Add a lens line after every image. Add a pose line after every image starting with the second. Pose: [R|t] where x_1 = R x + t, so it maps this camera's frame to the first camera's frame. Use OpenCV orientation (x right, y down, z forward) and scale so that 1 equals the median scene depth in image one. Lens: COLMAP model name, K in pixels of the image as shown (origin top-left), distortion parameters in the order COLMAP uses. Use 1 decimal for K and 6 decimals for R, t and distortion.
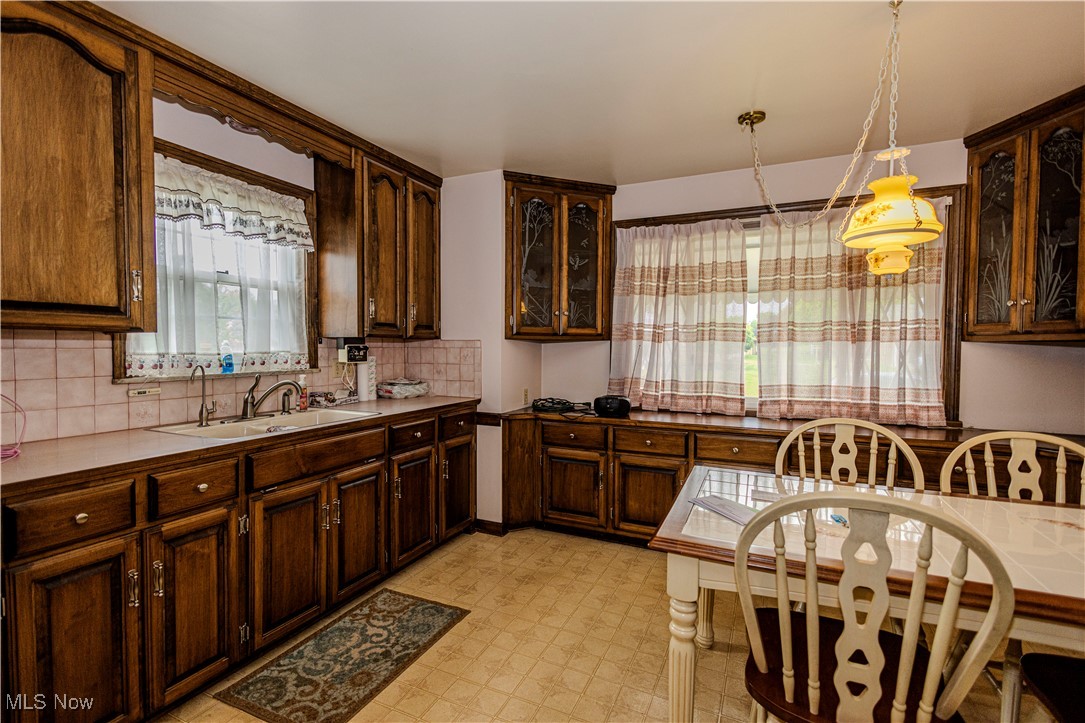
lens RADIAL K [[496.1, 0, 542.9], [0, 496.1, 361.8], [0, 0, 1]] dist [0.009477, -0.002718]
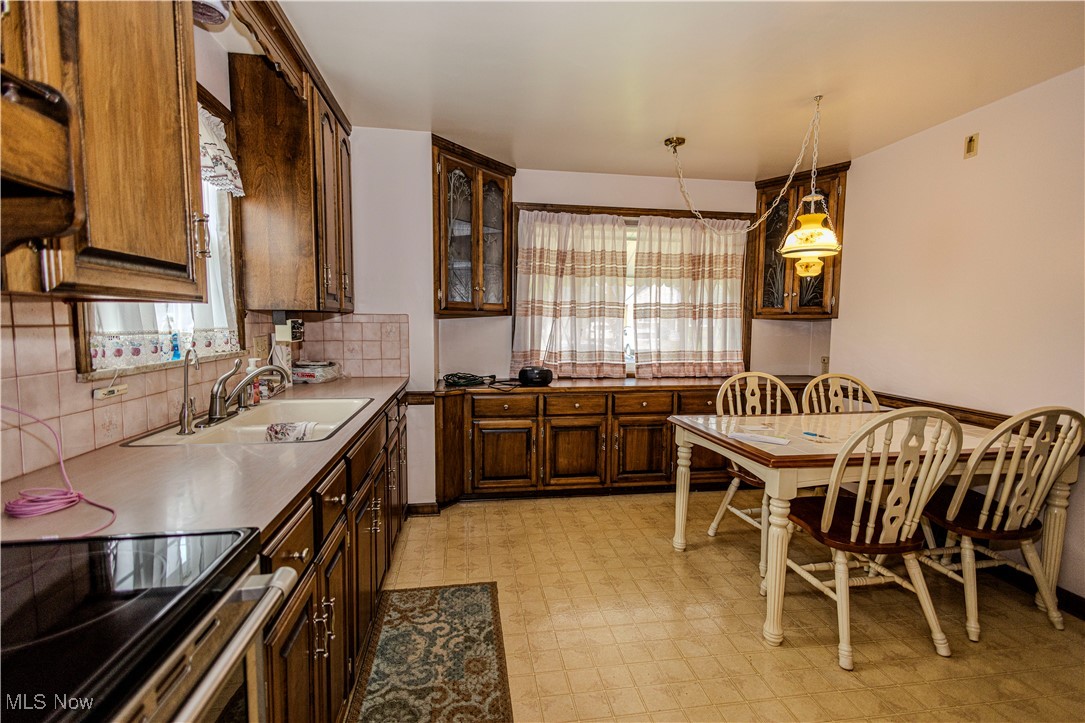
lens RADIAL K [[496.1, 0, 543.3], [0, 496.1, 362.7], [0, 0, 1]] dist [0.009477, -0.002718]
pose [[0.829775, -0.044992, 0.556281, -0.523525], [0.013166, 0.998046, 0.061083, -0.008239], [-0.557942, -0.043361, 0.828746, 0.100188]]
